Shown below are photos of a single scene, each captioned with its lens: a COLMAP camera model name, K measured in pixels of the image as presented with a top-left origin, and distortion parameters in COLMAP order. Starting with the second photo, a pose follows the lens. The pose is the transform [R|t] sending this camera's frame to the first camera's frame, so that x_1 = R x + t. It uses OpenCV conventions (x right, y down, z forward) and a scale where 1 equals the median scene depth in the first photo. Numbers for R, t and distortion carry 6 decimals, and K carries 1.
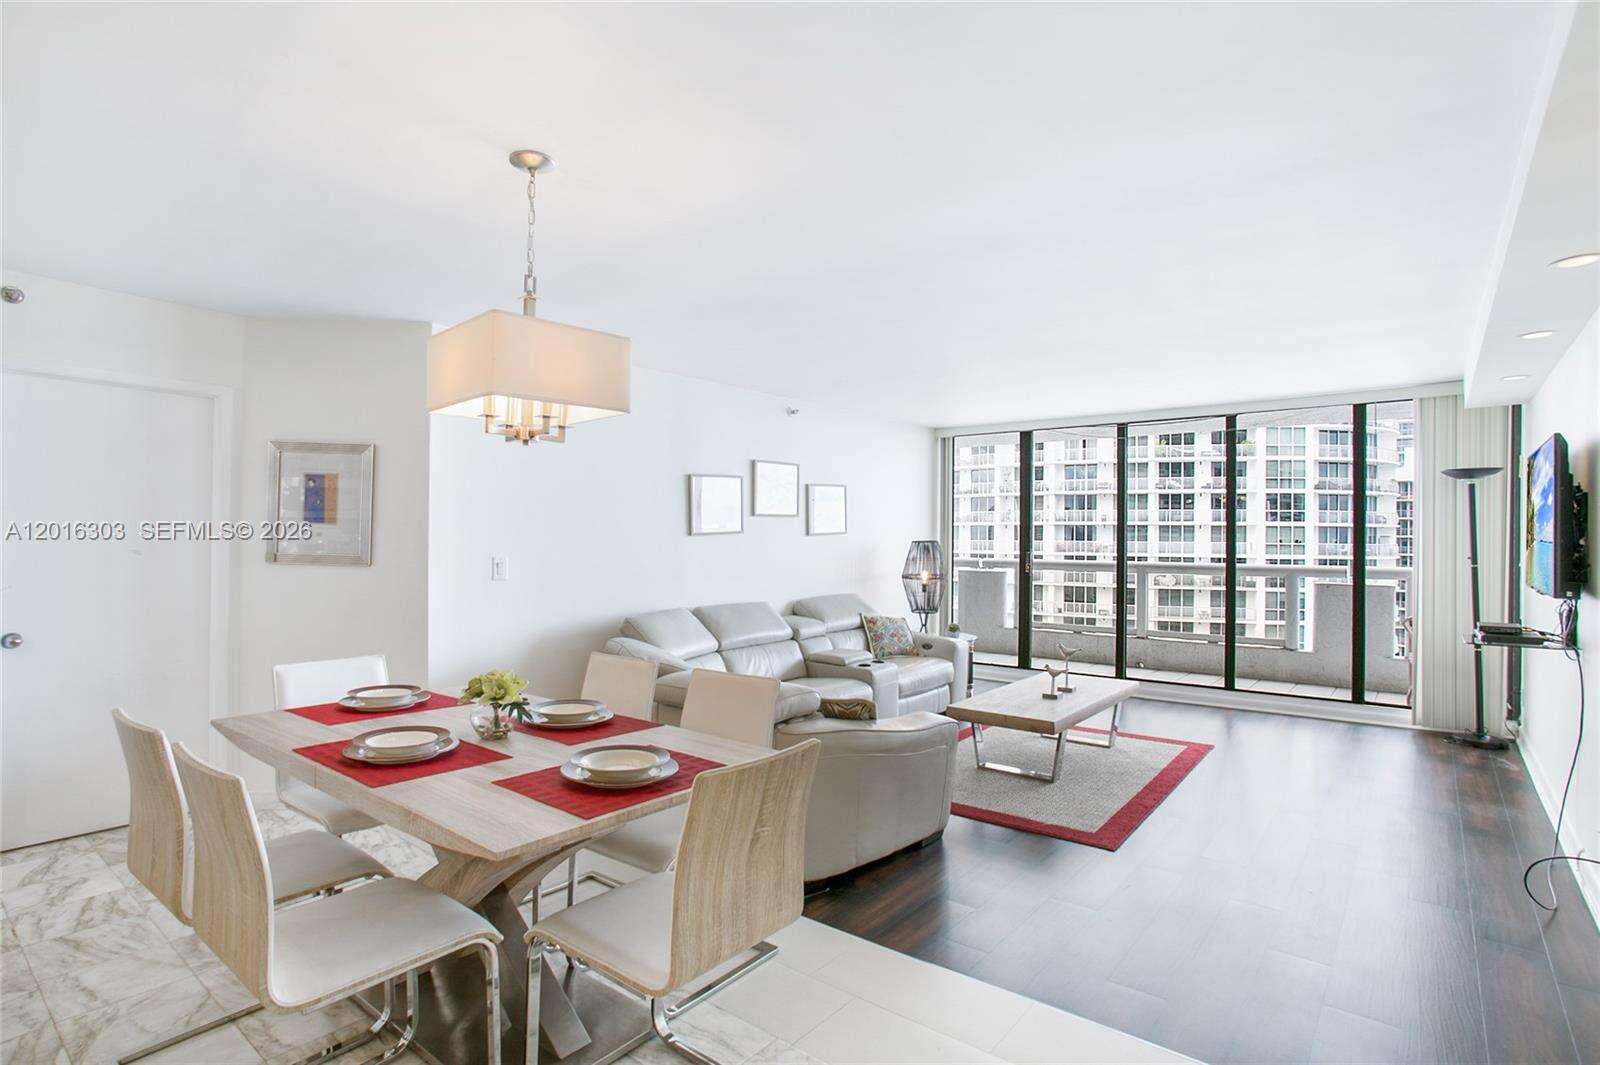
lens RADIAL K [[795.4, 0, 800.0], [0, 795.4, 532.5], [0, 0, 1]] dist [0.002831, 0.001334]
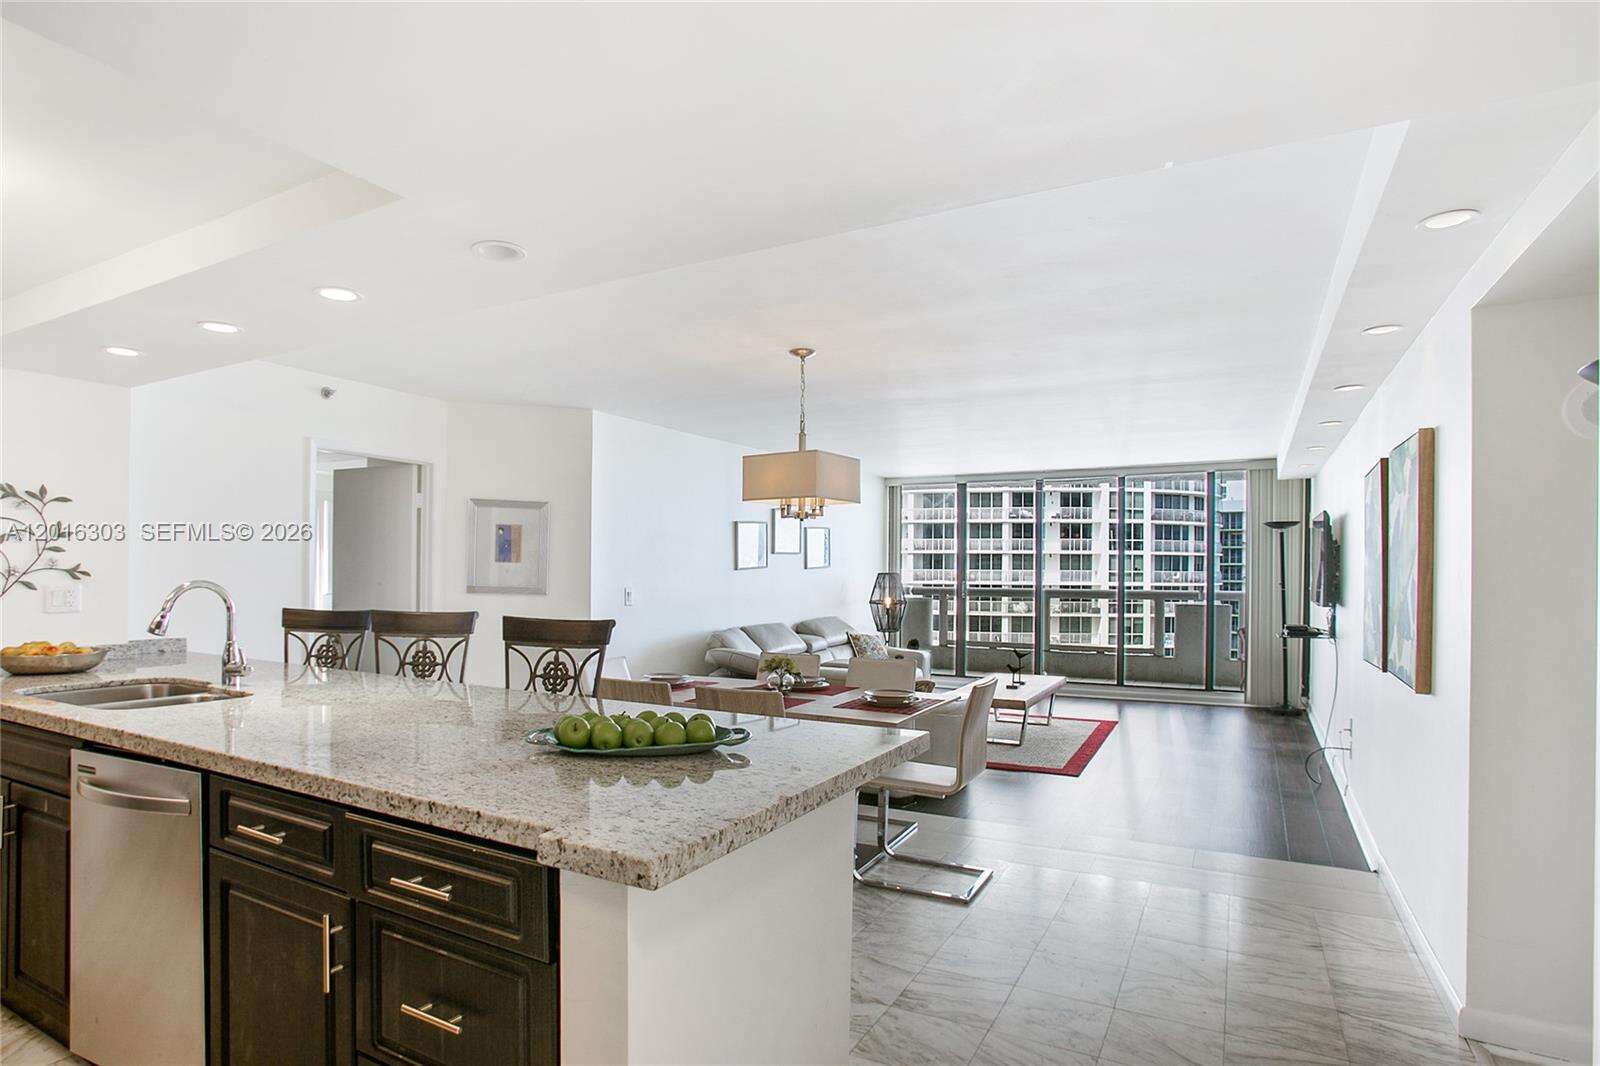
lens RADIAL K [[855.4, 0, 775.2], [0, 855.4, 564.4], [0, 0, 1]] dist [-0.001424, -0.061799]
pose [[0.986779, -0.001373, 0.162066, -0.282536], [0.000613, 0.999989, 0.004741, -0.010380], [-0.162071, -0.004579, 0.986768, -0.332427]]
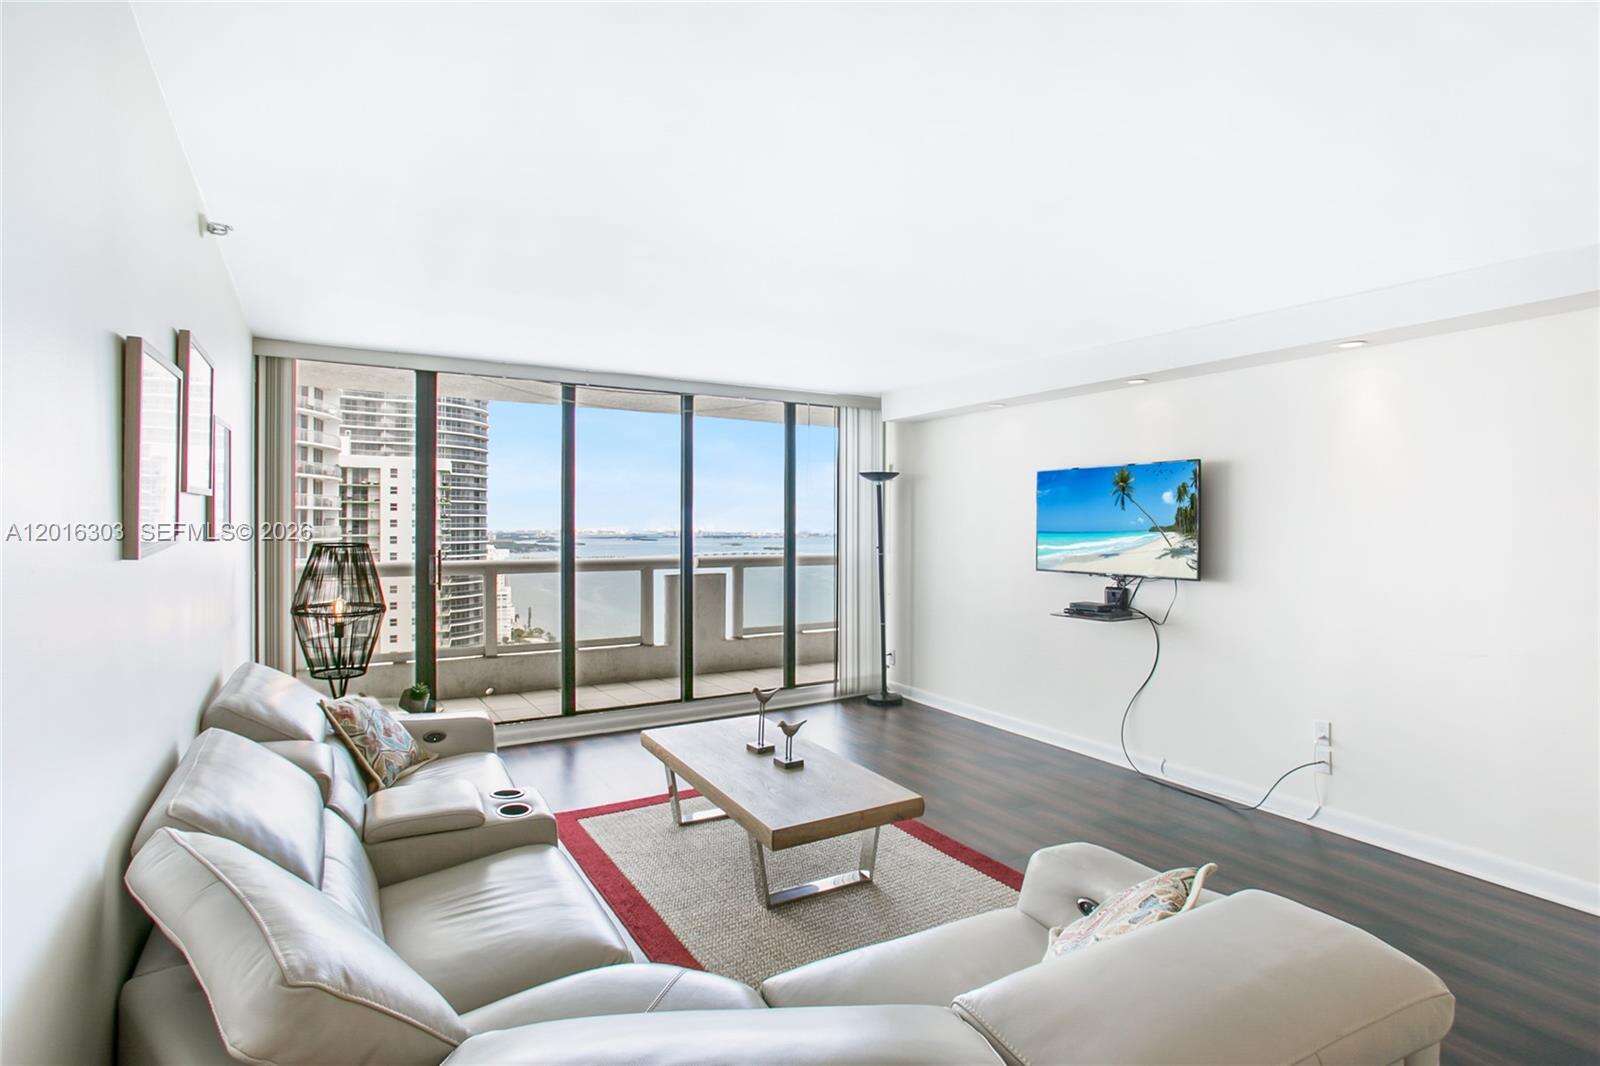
lens RADIAL K [[795.4, 0, 800.0], [0, 795.4, 533.0], [0, 0, 1]] dist [0.002831, 0.001334]
pose [[0.351543, -0.018042, 0.935998, -0.293815], [-0.004818, 0.999766, 0.021081, -0.013265], [-0.936159, -0.011921, 0.351374, 0.656043]]
